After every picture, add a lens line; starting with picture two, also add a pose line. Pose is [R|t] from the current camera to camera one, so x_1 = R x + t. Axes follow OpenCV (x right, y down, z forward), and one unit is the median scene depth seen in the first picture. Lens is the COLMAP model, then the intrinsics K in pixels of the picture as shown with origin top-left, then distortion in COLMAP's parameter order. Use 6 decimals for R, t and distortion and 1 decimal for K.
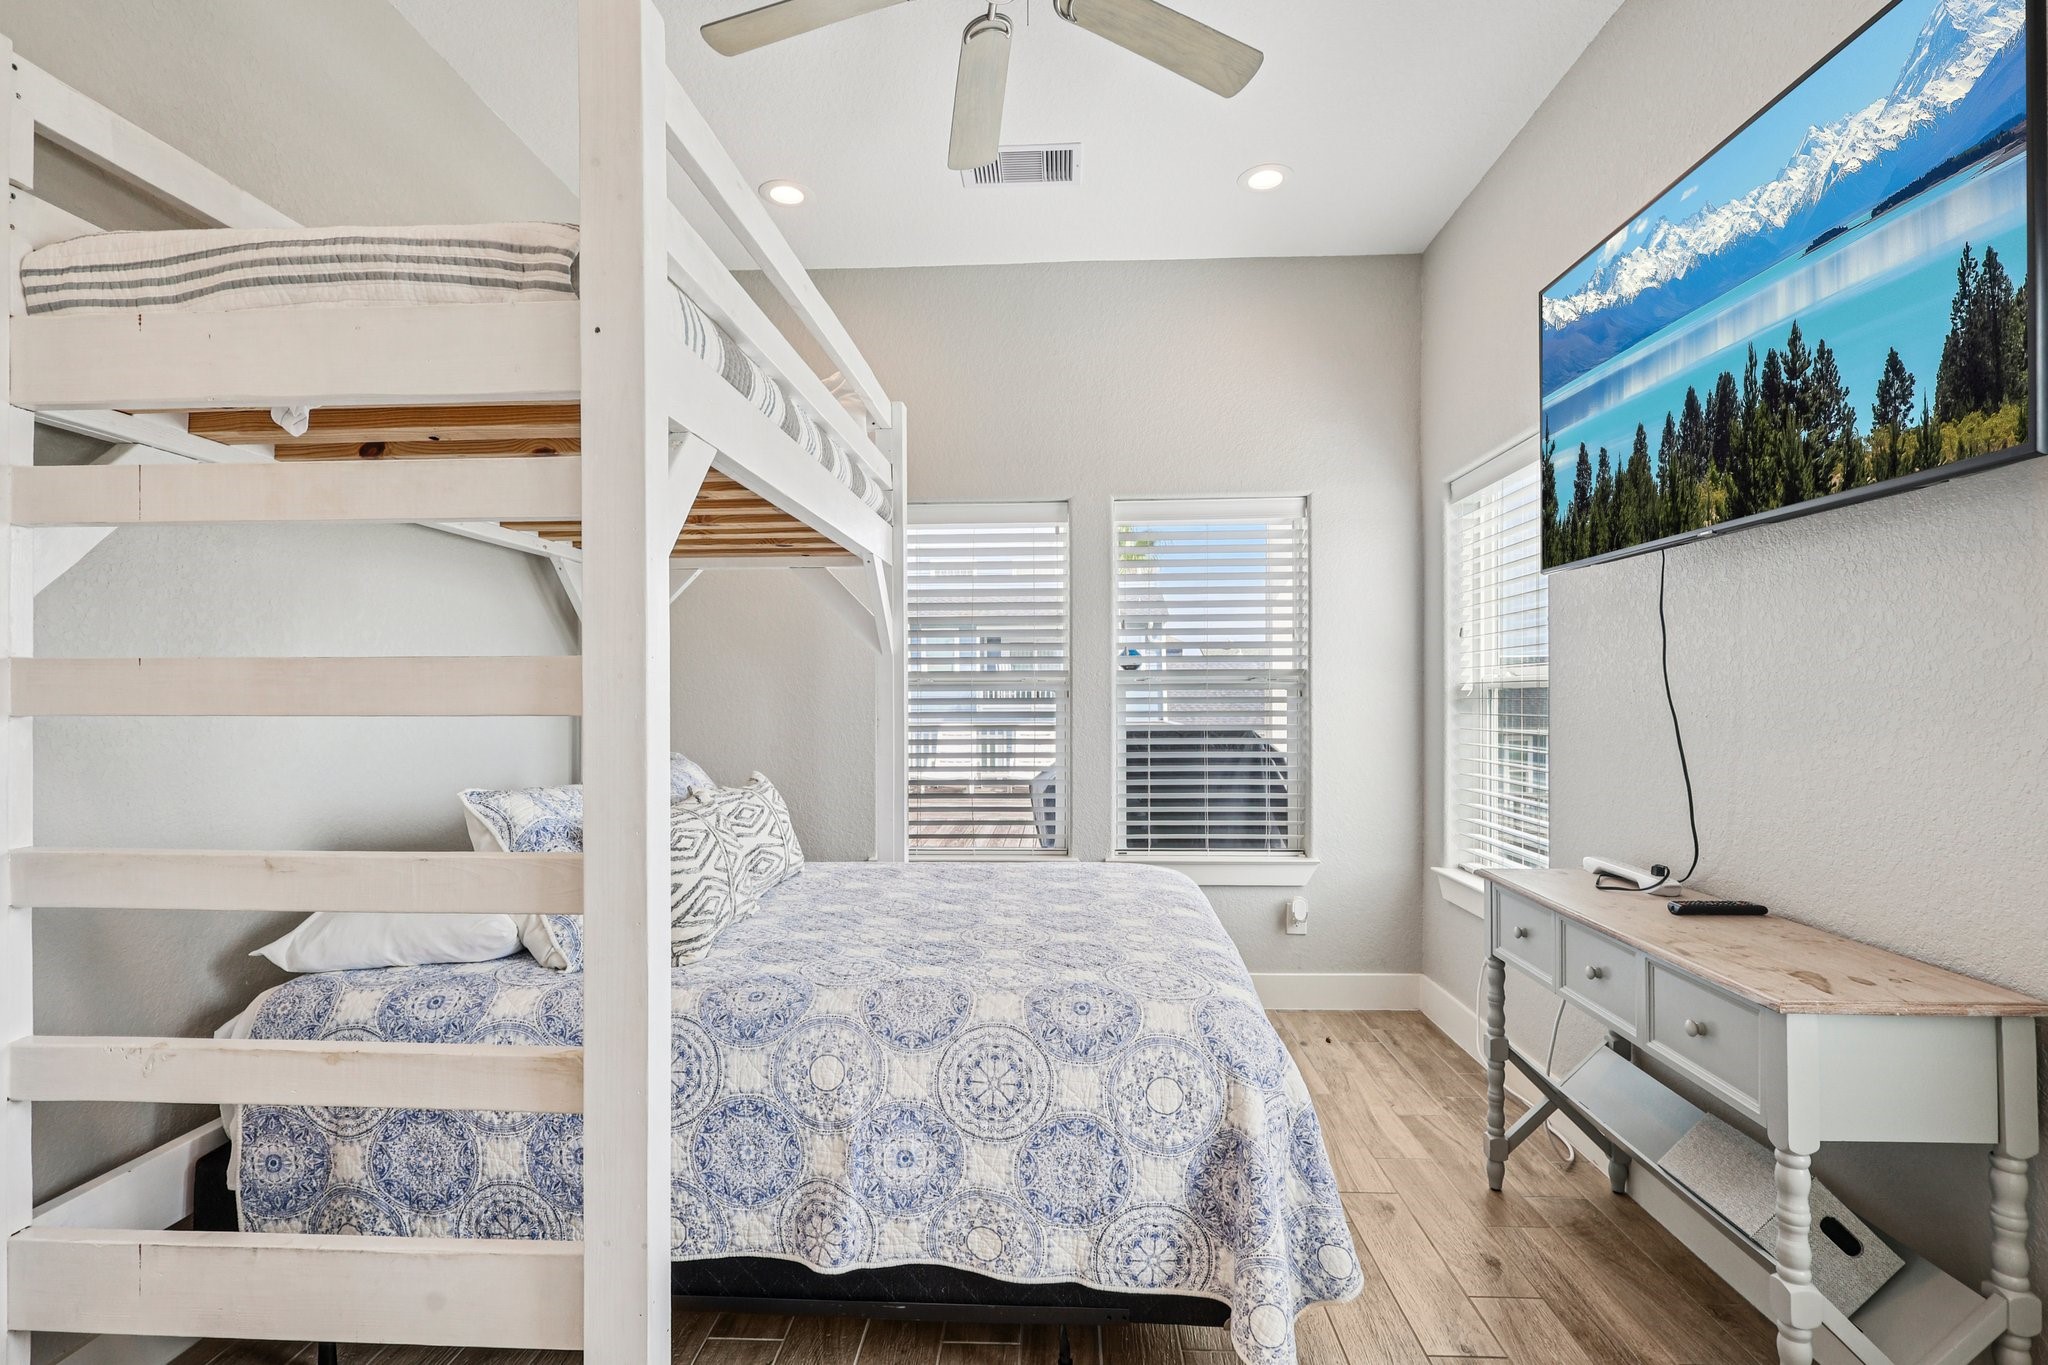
lens RADIAL K [[978.8, 0, 1017.7], [0, 978.8, 690.2], [0, 0, 1]] dist [-0.003716, 0.000168]
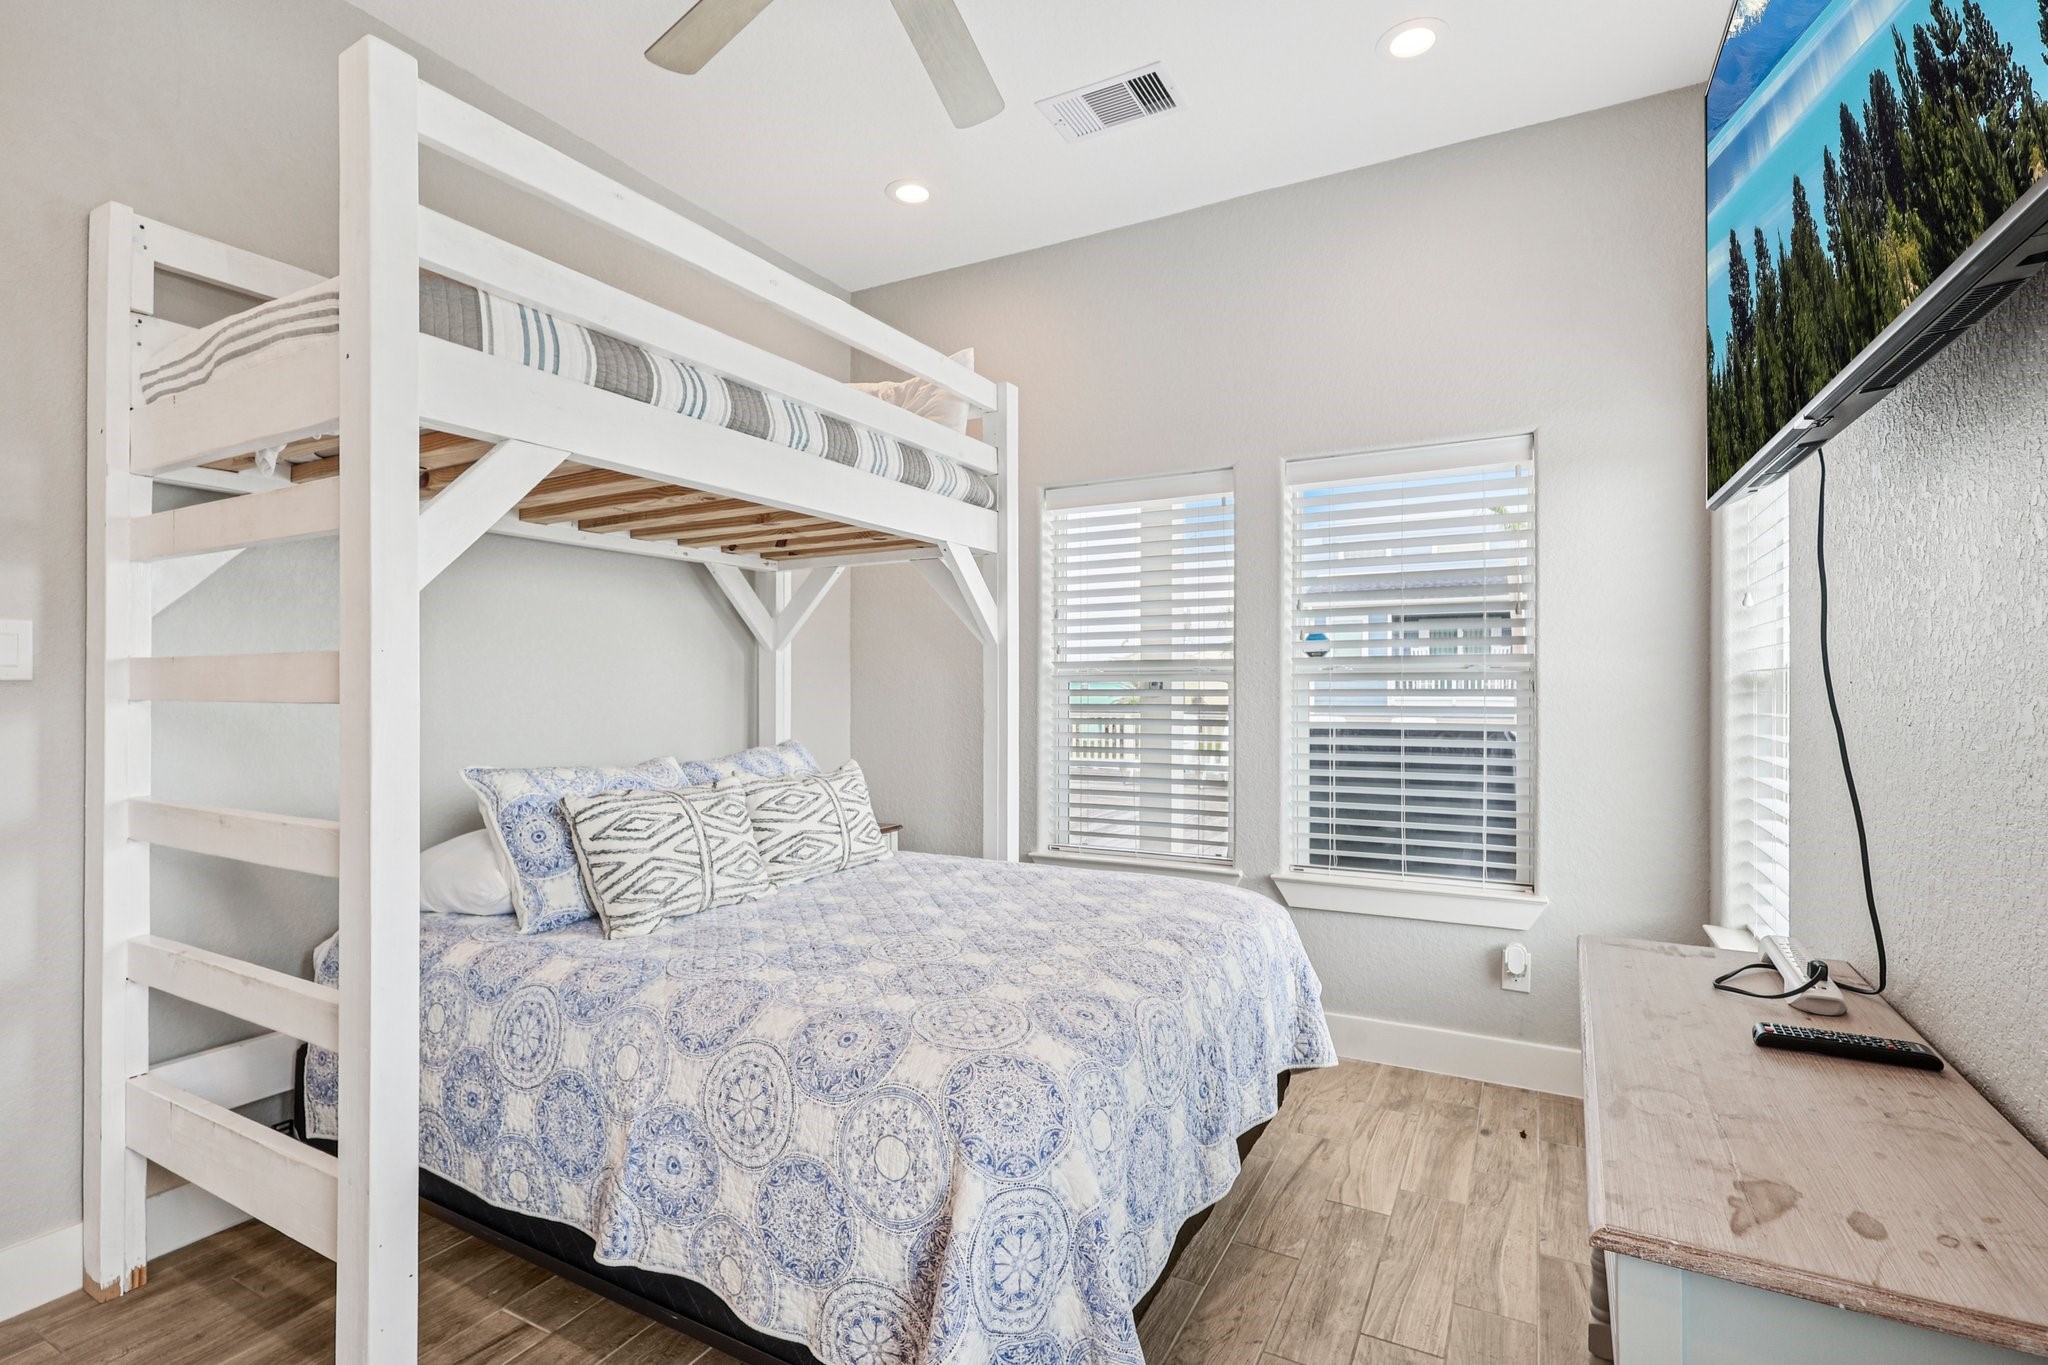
lens RADIAL K [[968.2, 0, 1024.0], [0, 968.2, 682.5], [0, 0, 1]] dist [0.000520, 0.000045]
pose [[0.897822, 0.000434, -0.440358, 0.613997], [0.000420, 0.999998, 0.001842, -0.000417], [0.440358, -0.001839, 0.897820, 0.290738]]
